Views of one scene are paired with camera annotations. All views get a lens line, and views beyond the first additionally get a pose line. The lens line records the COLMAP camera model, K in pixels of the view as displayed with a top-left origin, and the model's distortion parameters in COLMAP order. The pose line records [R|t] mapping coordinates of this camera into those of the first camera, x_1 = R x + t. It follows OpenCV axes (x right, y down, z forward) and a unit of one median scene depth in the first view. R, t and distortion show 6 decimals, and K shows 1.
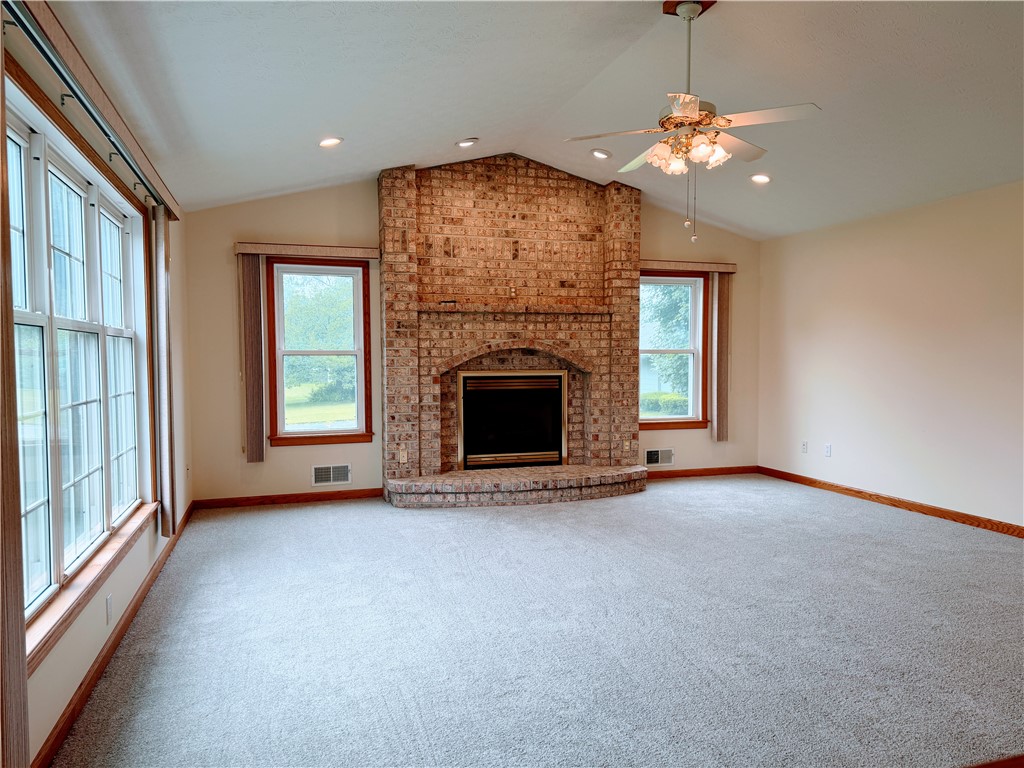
lens RADIAL K [[716.2, 0, 512.3], [0, 716.2, 396.7], [0, 0, 1]] dist [0.121940, -0.188663]
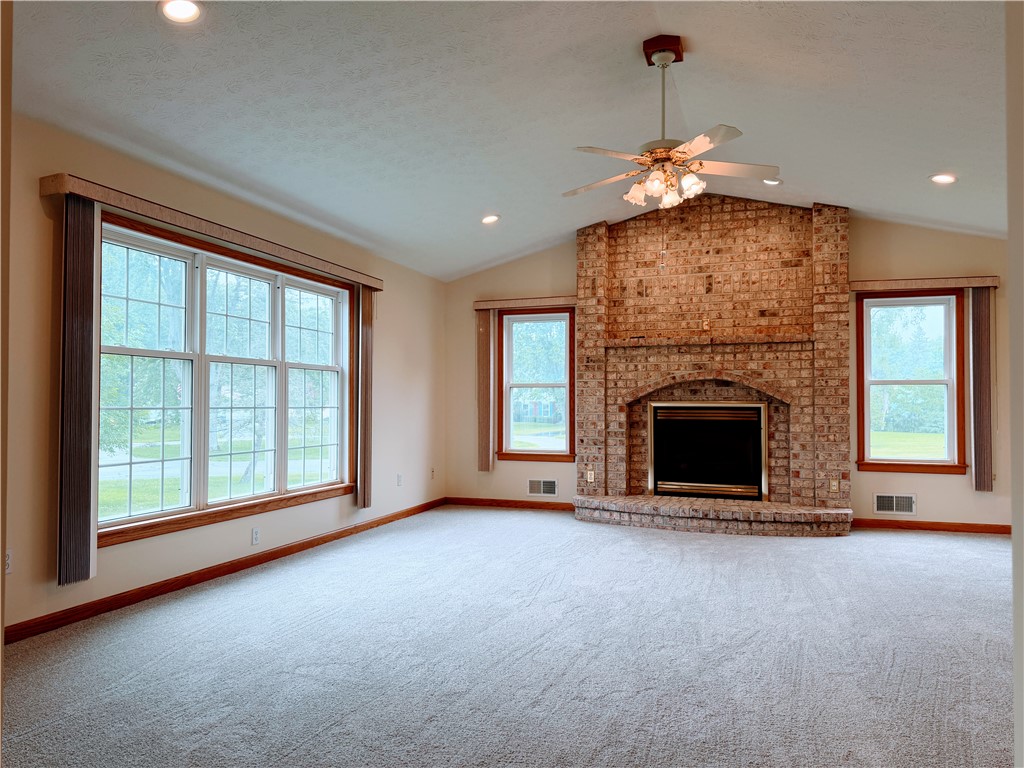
lens RADIAL K [[716.2, 0, 512.3], [0, 716.2, 396.7], [0, 0, 1]] dist [0.121940, -0.188663]
pose [[0.795921, 0.000251, -0.605400, 0.410017], [-0.040489, 0.997783, -0.052817, 0.022296], [0.604045, 0.066550, 0.794167, 0.022089]]
